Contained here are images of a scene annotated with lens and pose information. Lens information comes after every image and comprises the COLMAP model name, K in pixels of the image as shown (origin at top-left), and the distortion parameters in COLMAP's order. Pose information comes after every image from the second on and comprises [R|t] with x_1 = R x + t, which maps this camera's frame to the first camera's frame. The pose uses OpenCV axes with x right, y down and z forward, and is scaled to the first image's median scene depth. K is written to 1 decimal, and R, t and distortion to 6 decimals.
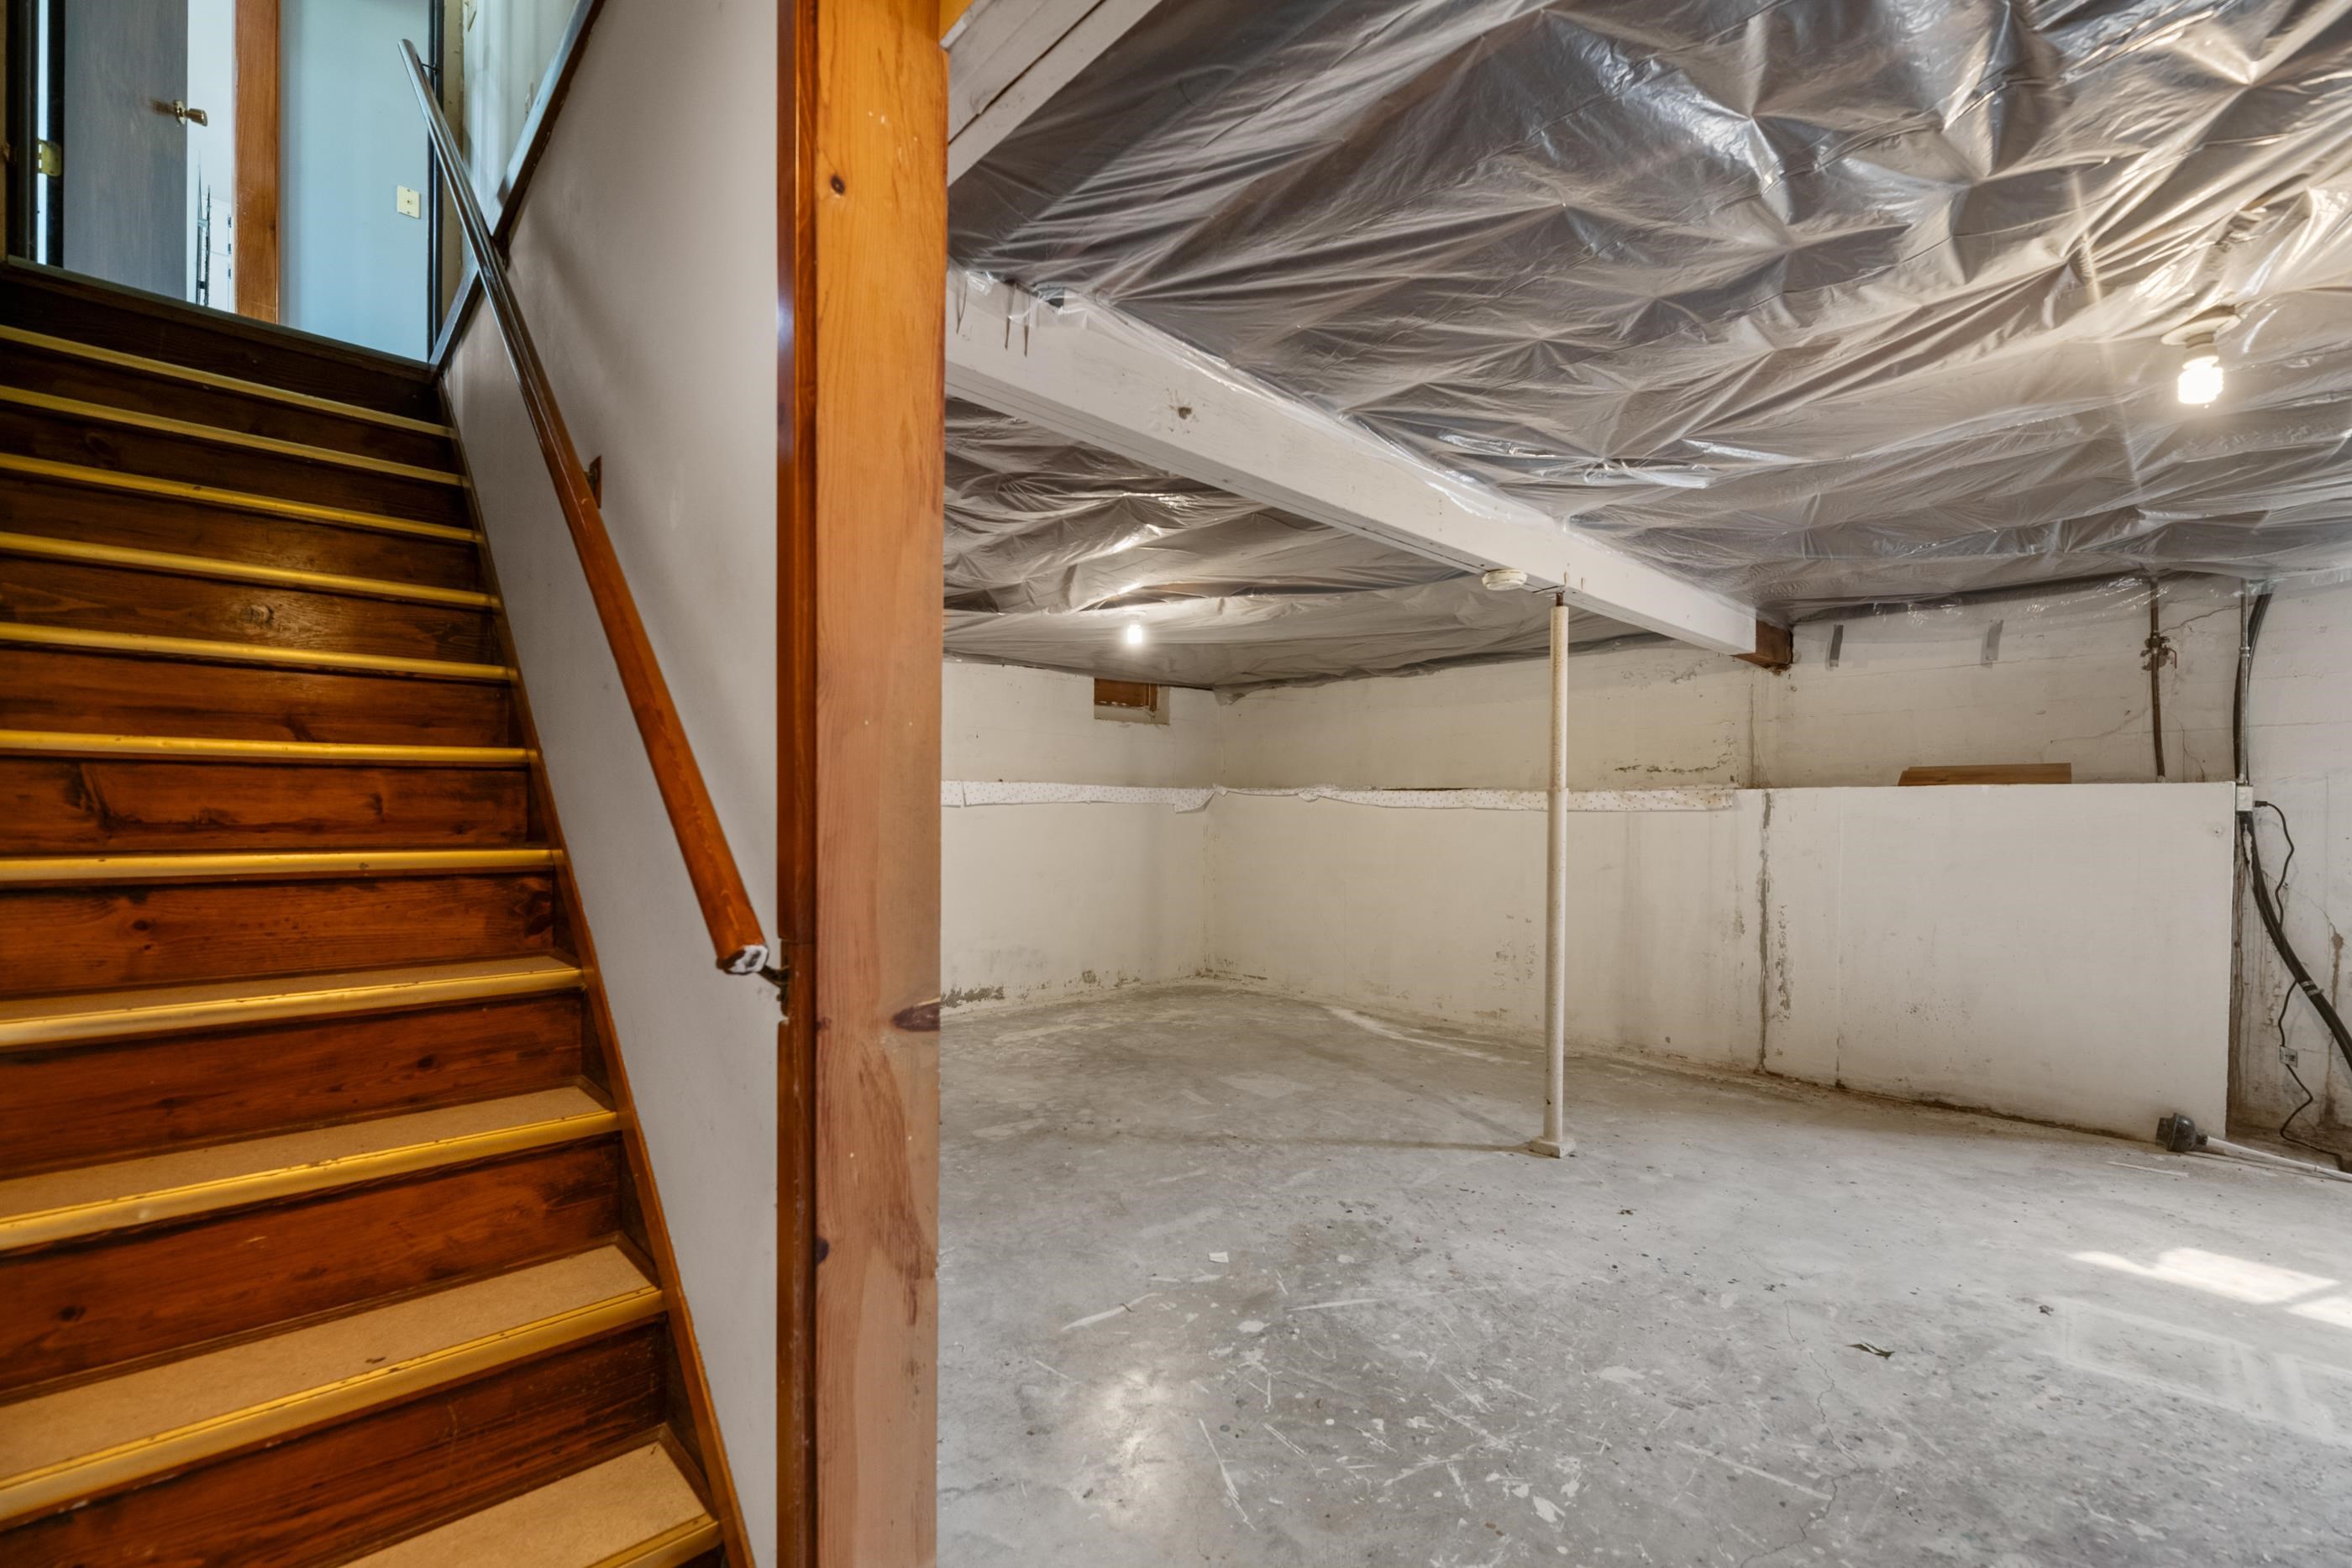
lens RADIAL K [[962.6, 0, 1169.5], [0, 962.6, 816.3], [0, 0, 1]] dist [-0.002885, -0.002020]
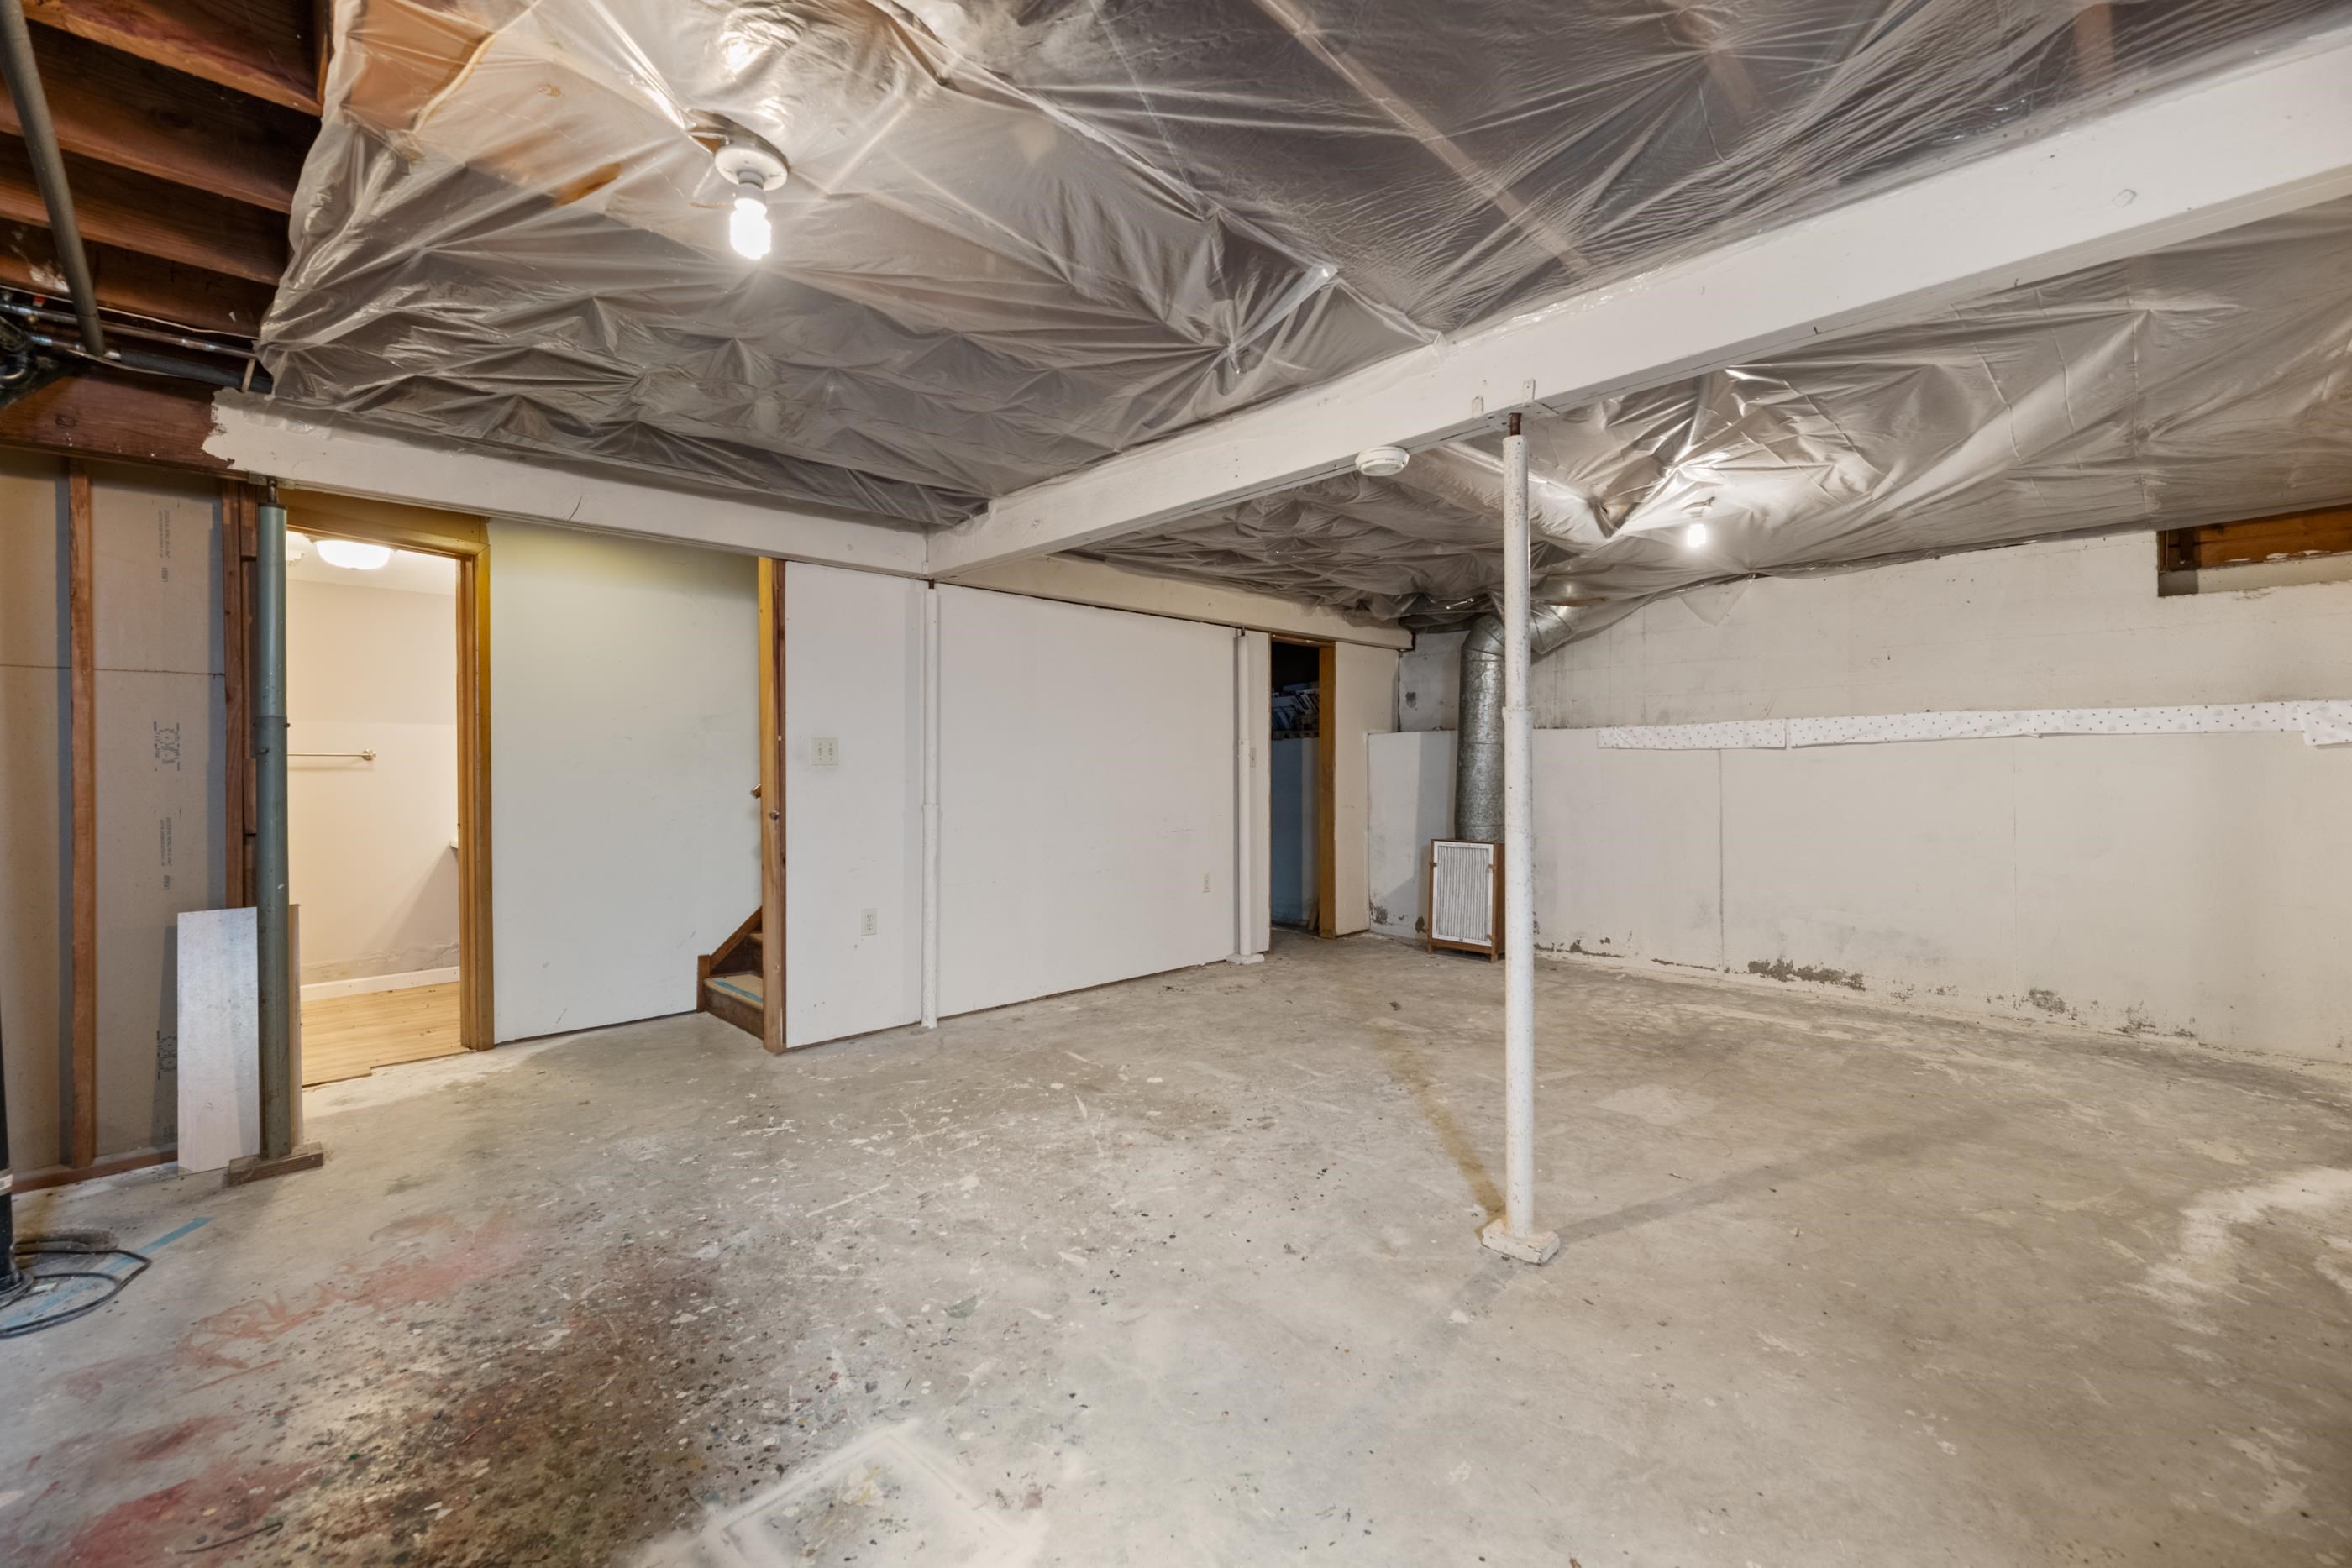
lens RADIAL K [[976.0, 0, 1195.0], [0, 976.0, 759.2], [0, 0, 1]] dist [-0.002340, -0.000555]
pose [[0.030405, -0.014138, -0.999438, 0.932851], [0.004633, 0.999891, -0.014004, 0.013349], [0.999527, -0.004204, 0.030467, 0.653643]]
